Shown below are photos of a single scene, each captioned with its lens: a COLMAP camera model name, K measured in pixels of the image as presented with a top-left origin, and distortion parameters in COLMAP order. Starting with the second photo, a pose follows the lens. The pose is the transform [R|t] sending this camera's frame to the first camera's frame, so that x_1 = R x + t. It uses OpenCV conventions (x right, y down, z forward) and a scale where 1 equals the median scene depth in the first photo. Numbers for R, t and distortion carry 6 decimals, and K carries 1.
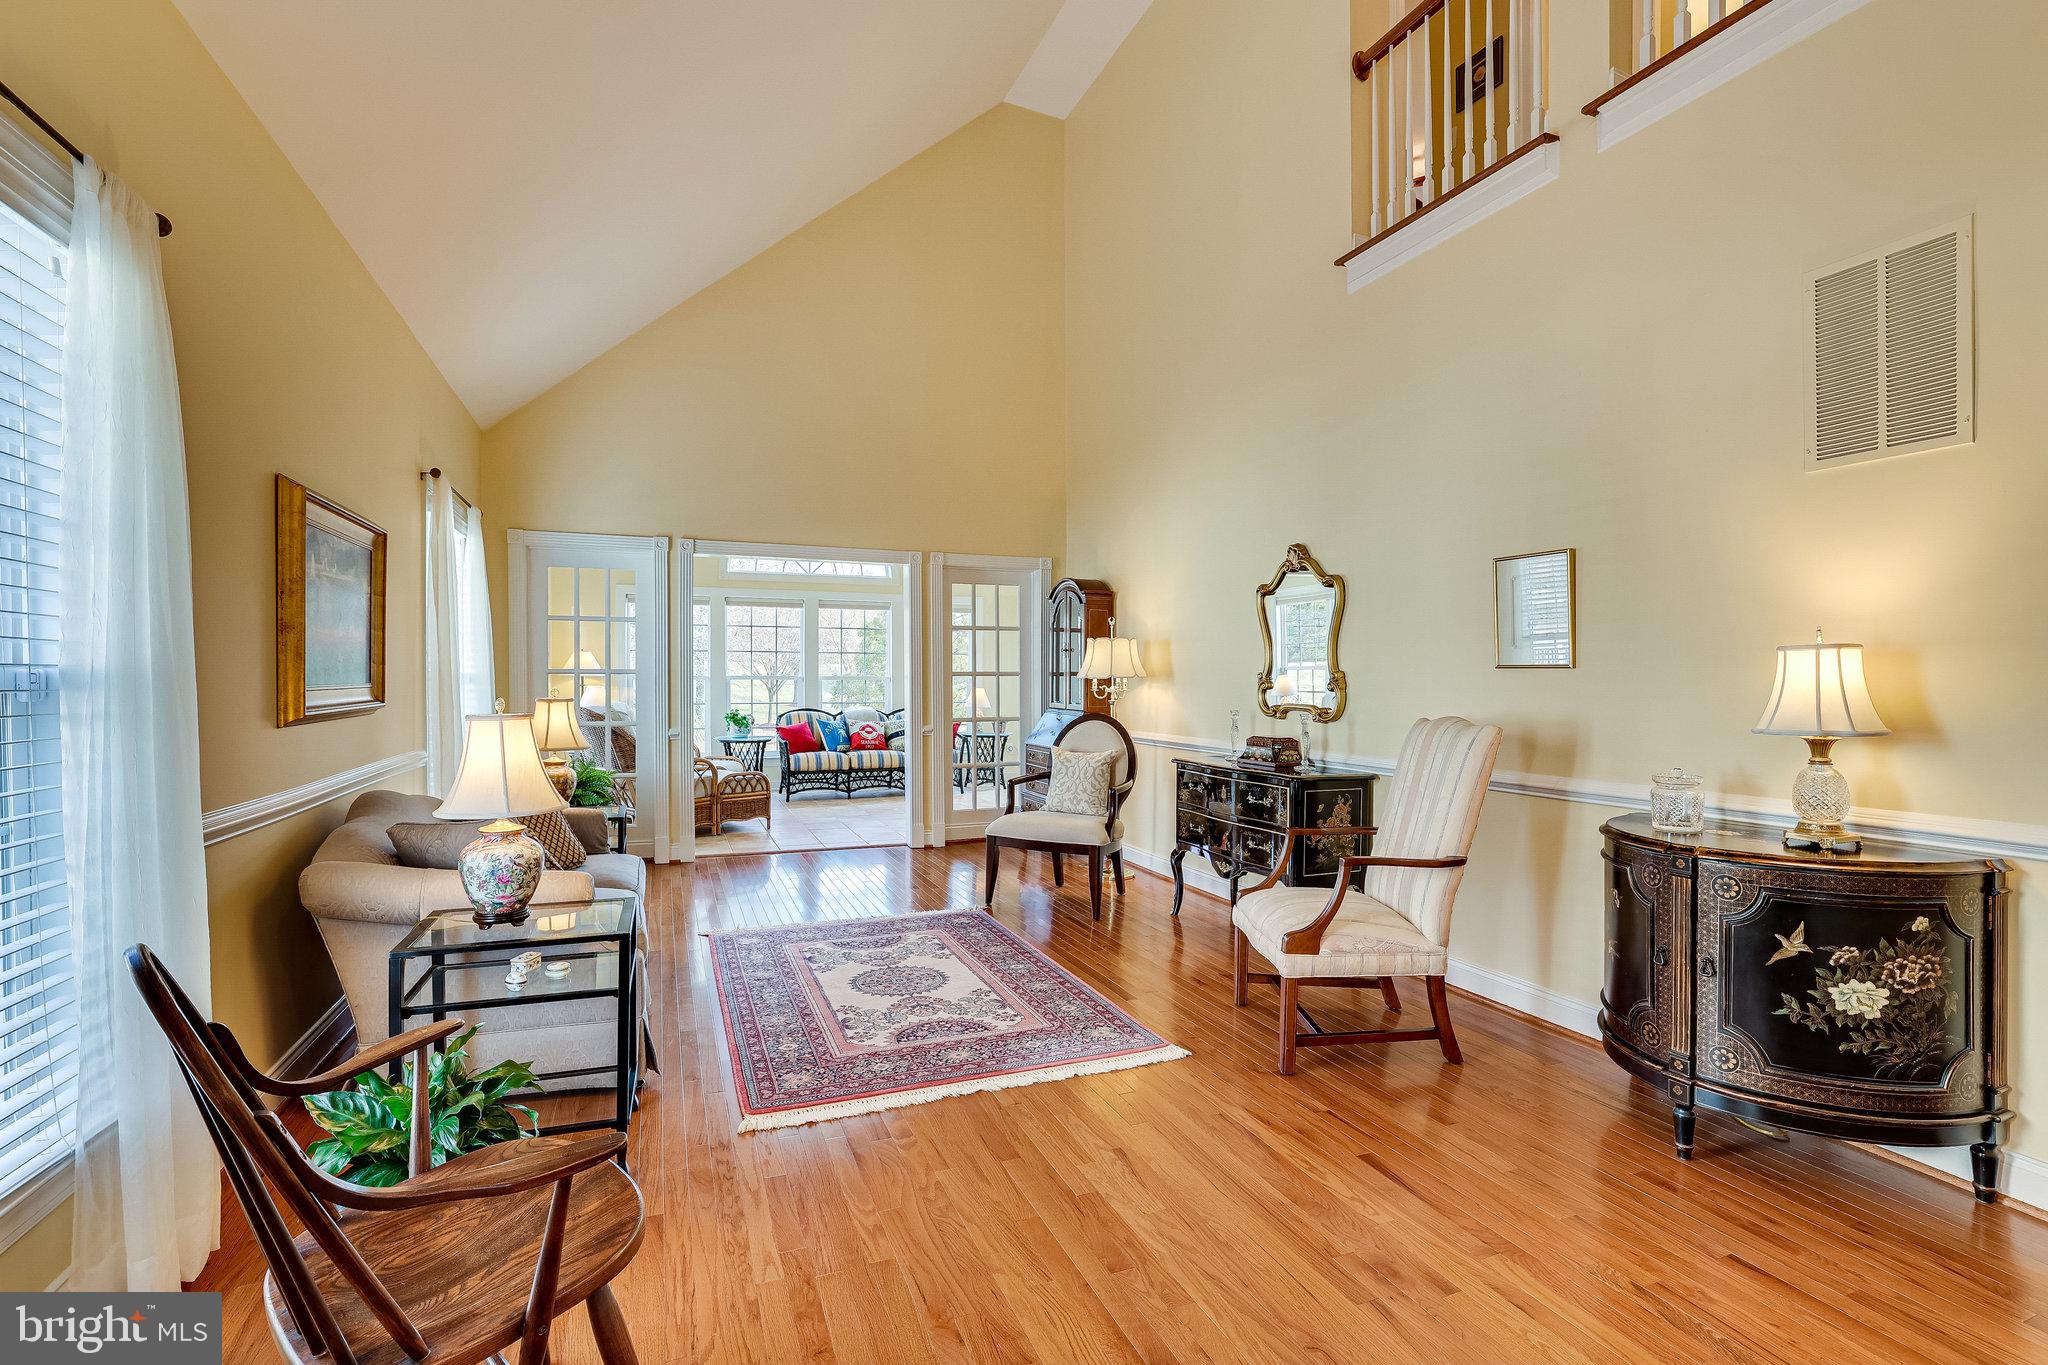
lens RADIAL K [[928.1, 0, 1033.7], [0, 928.1, 685.6], [0, 0, 1]] dist [-0.052420, 0.023284]
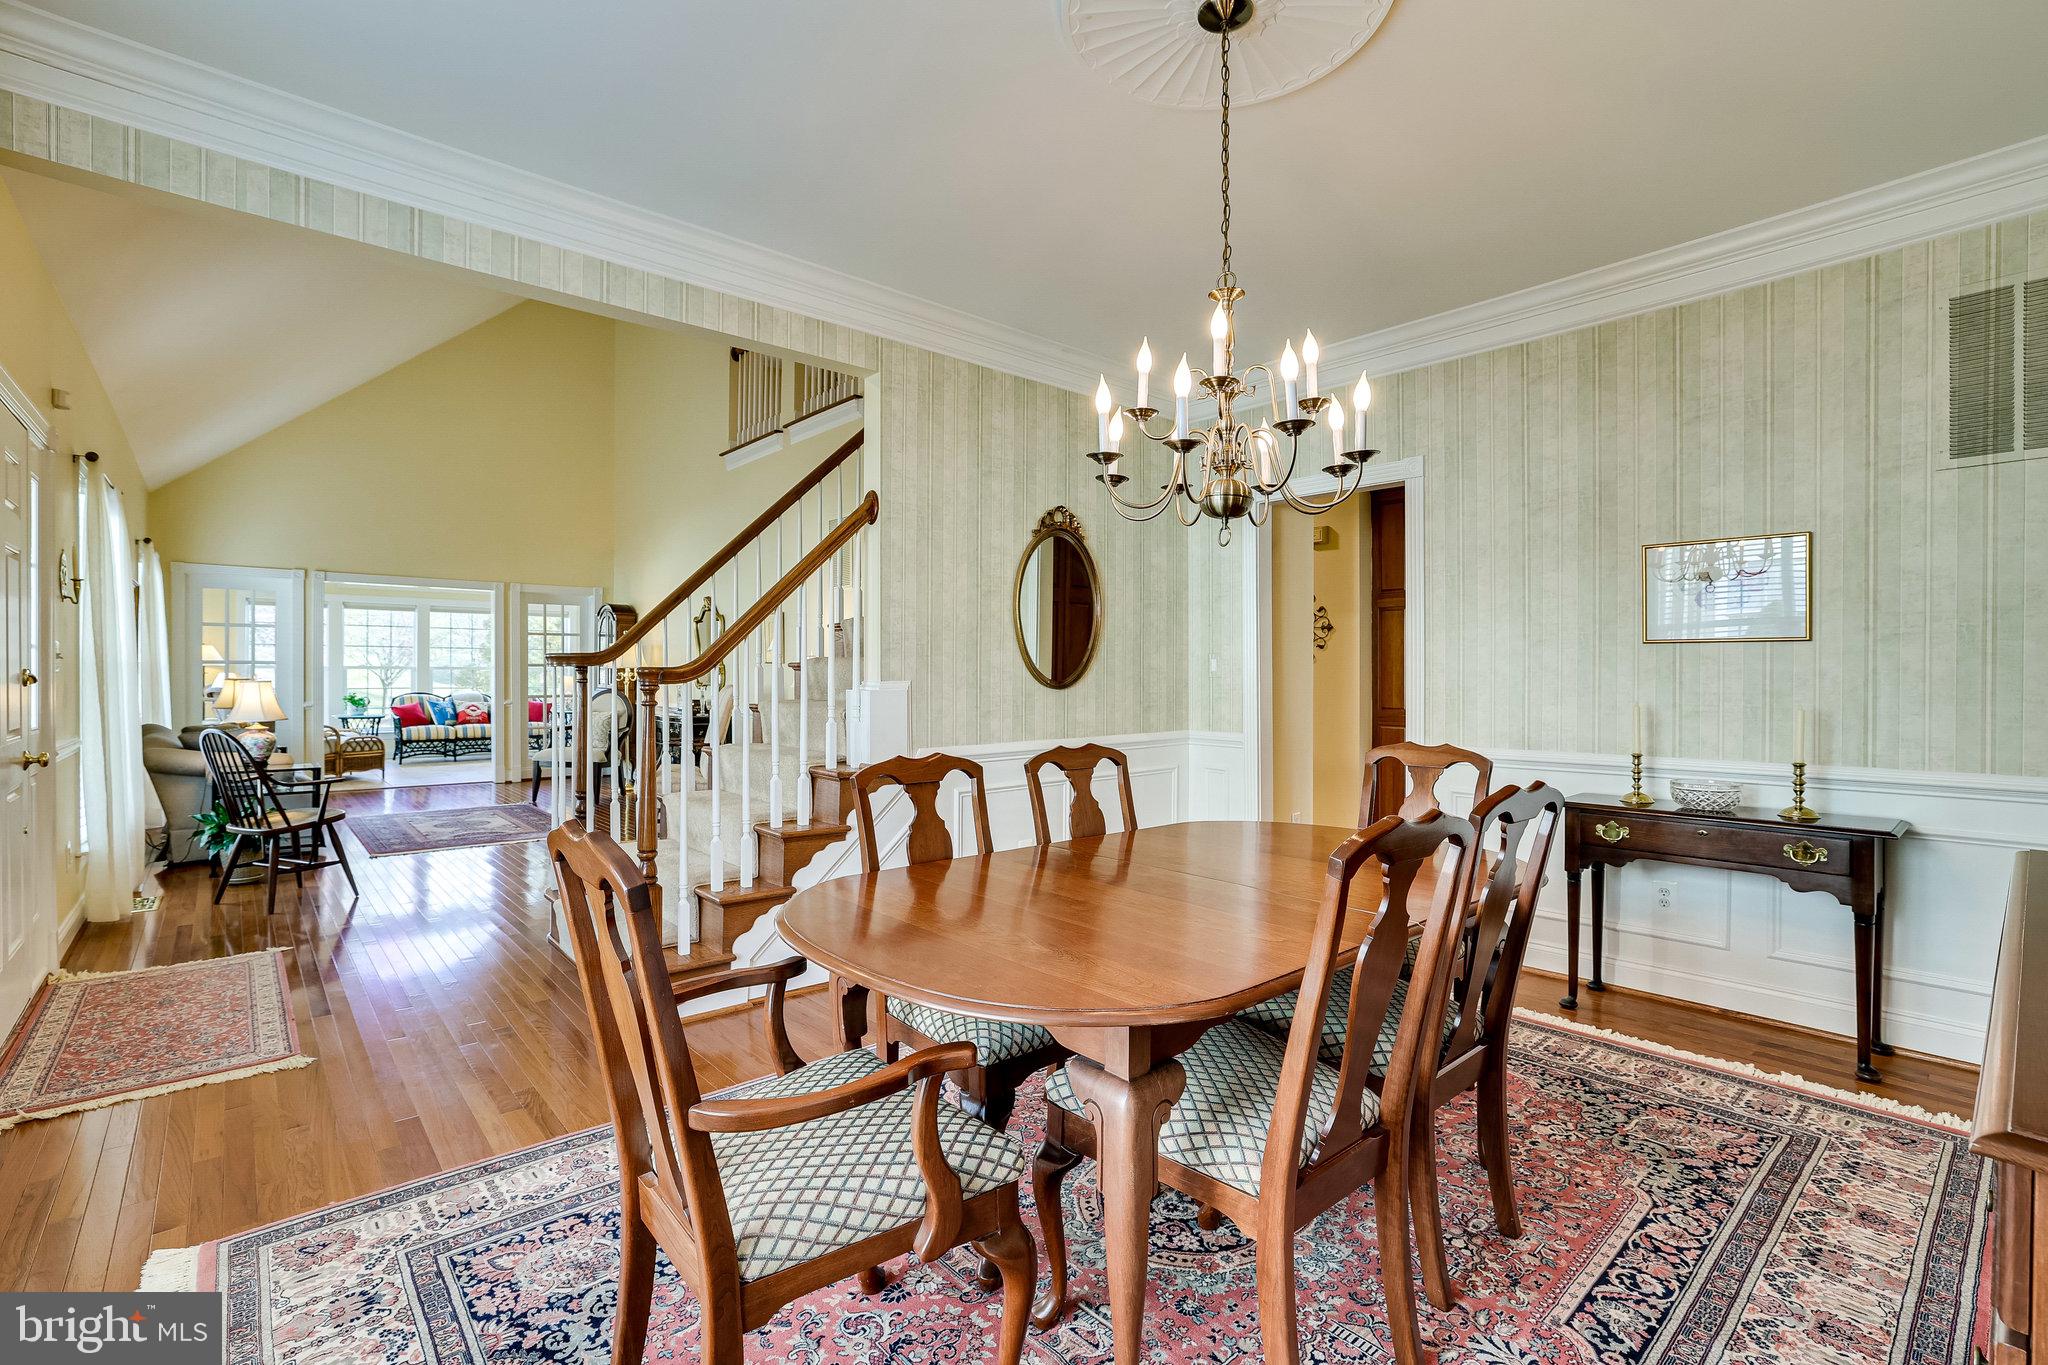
lens RADIAL K [[913.3, 0, 1013.0], [0, 913.3, 675.4], [0, 0, 1]] dist [-0.047584, 0.022064]
pose [[0.944769, 0.000388, 0.327738, 0.171215], [0.000616, 0.999995, -0.002961, 0.008760], [-0.327737, 0.002999, 0.944764, -0.606265]]
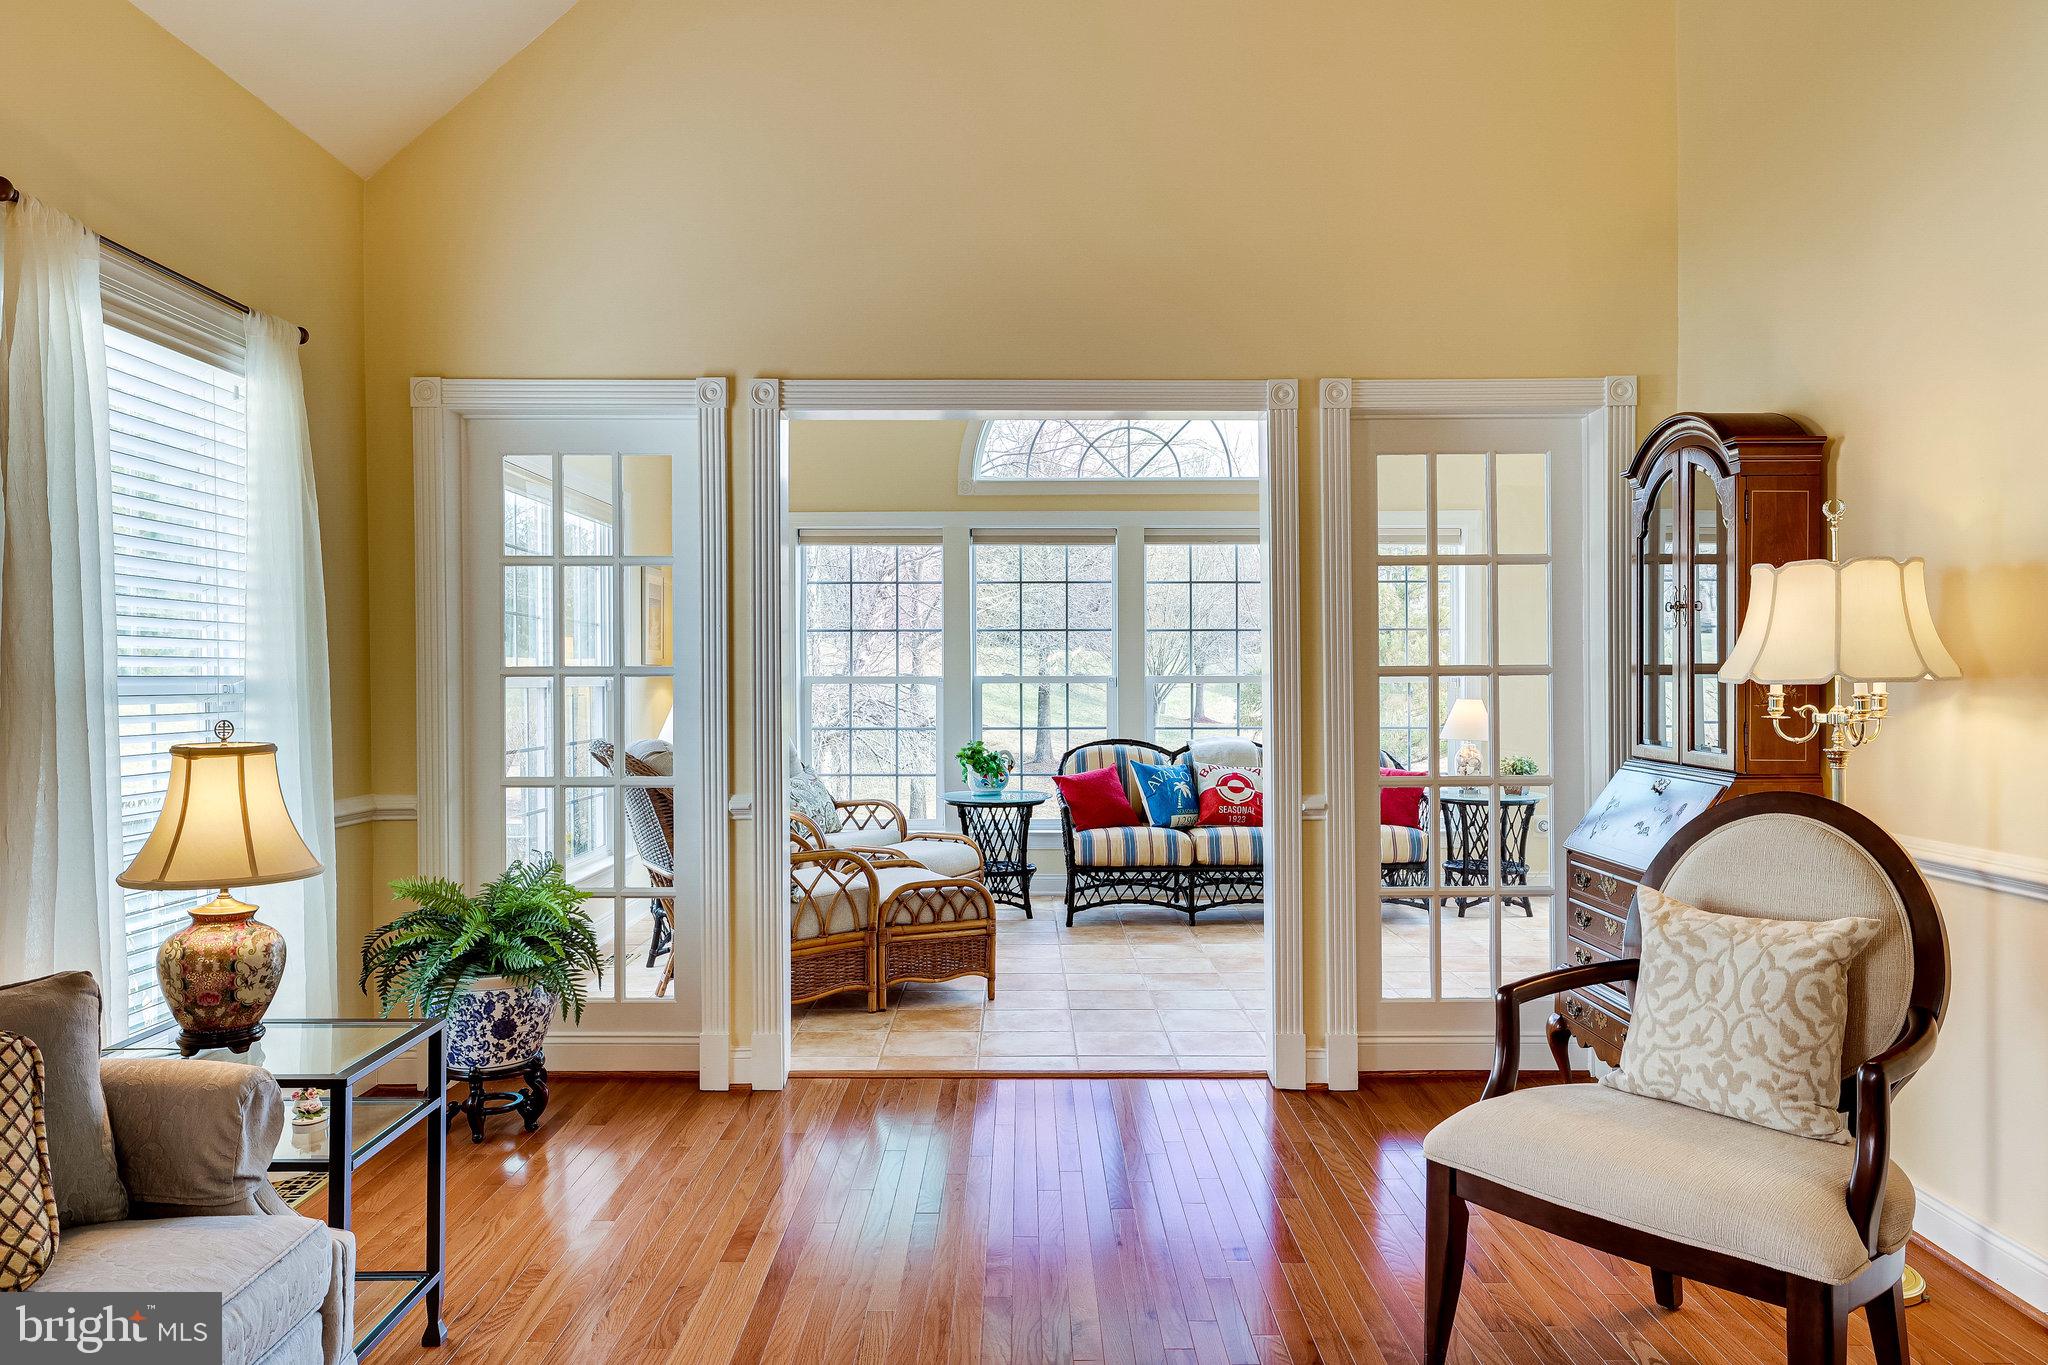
lens RADIAL K [[1449.2, 0, 1024.0], [0, 1449.2, 682.5], [0, 0, 1]] dist [0.000636, -0.000887]
pose [[0.929028, -0.003123, -0.369996, 0.005233], [0.001833, 0.999991, -0.003837, -0.005491], [0.370005, 0.002887, 0.929025, 0.340362]]
